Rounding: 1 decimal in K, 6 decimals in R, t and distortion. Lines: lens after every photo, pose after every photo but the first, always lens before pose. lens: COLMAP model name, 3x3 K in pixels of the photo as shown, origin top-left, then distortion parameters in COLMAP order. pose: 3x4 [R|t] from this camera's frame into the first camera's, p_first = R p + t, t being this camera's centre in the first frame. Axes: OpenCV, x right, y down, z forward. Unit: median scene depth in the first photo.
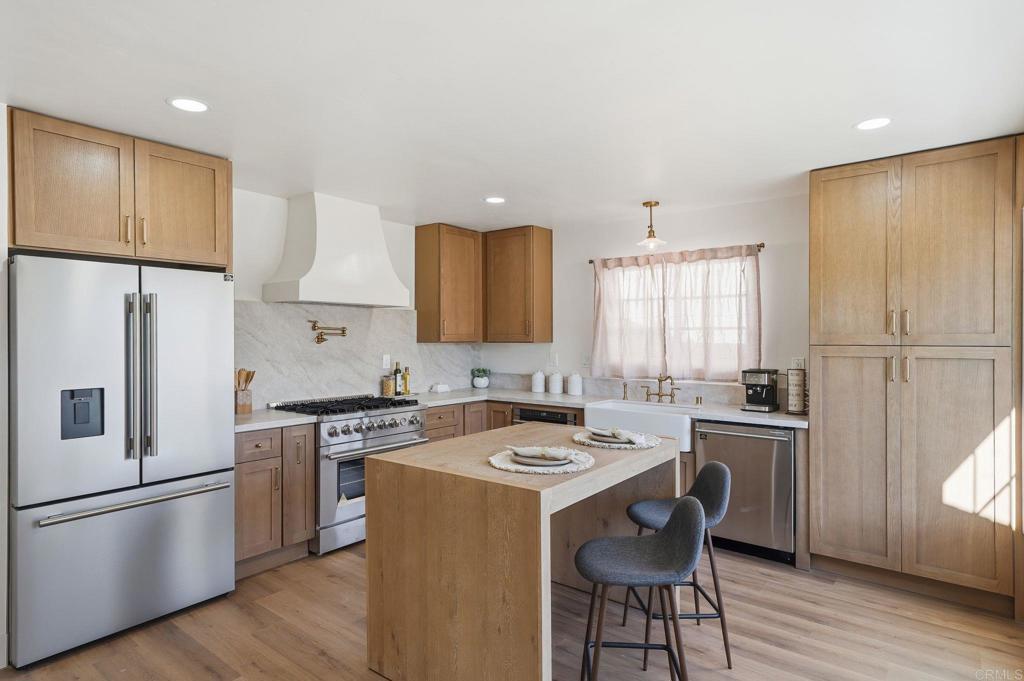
lens RADIAL K [[551.8, 0, 512.0], [0, 551.8, 340.5], [0, 0, 1]] dist [0.020048, 0.000225]
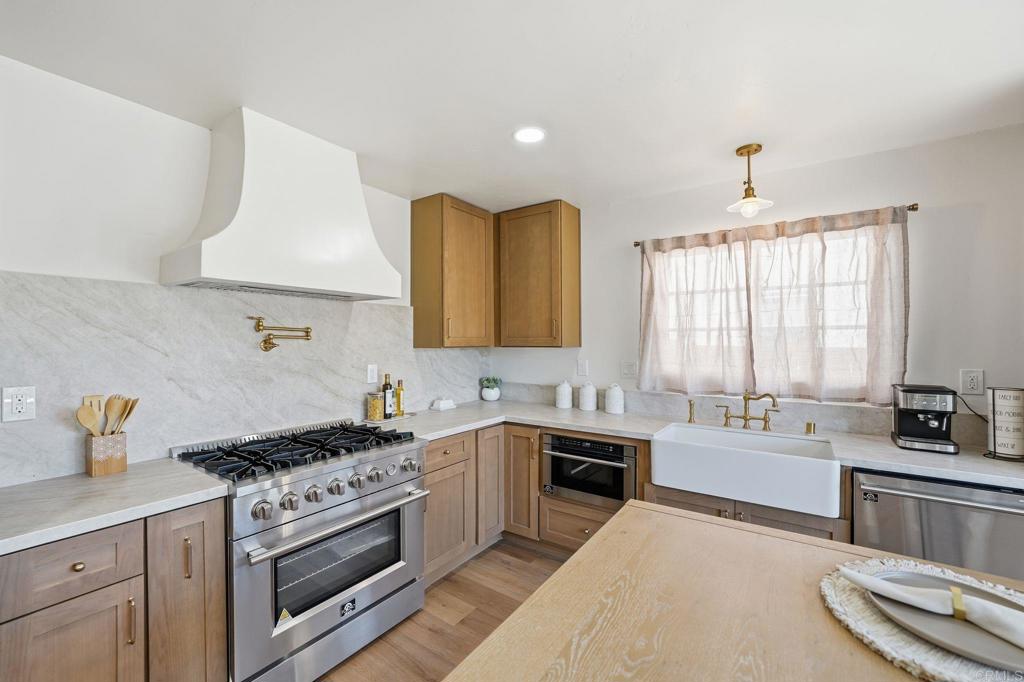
lens RADIAL K [[413.3, 0, 512.0], [0, 413.3, 341.0], [0, 0, 1]] dist [-0.000847, 0.000028]
pose [[0.998483, -0.003601, 0.054946, -0.071428], [0.003830, 0.999984, -0.004066, -0.003264], [-0.054930, 0.004270, 0.998481, 0.447804]]
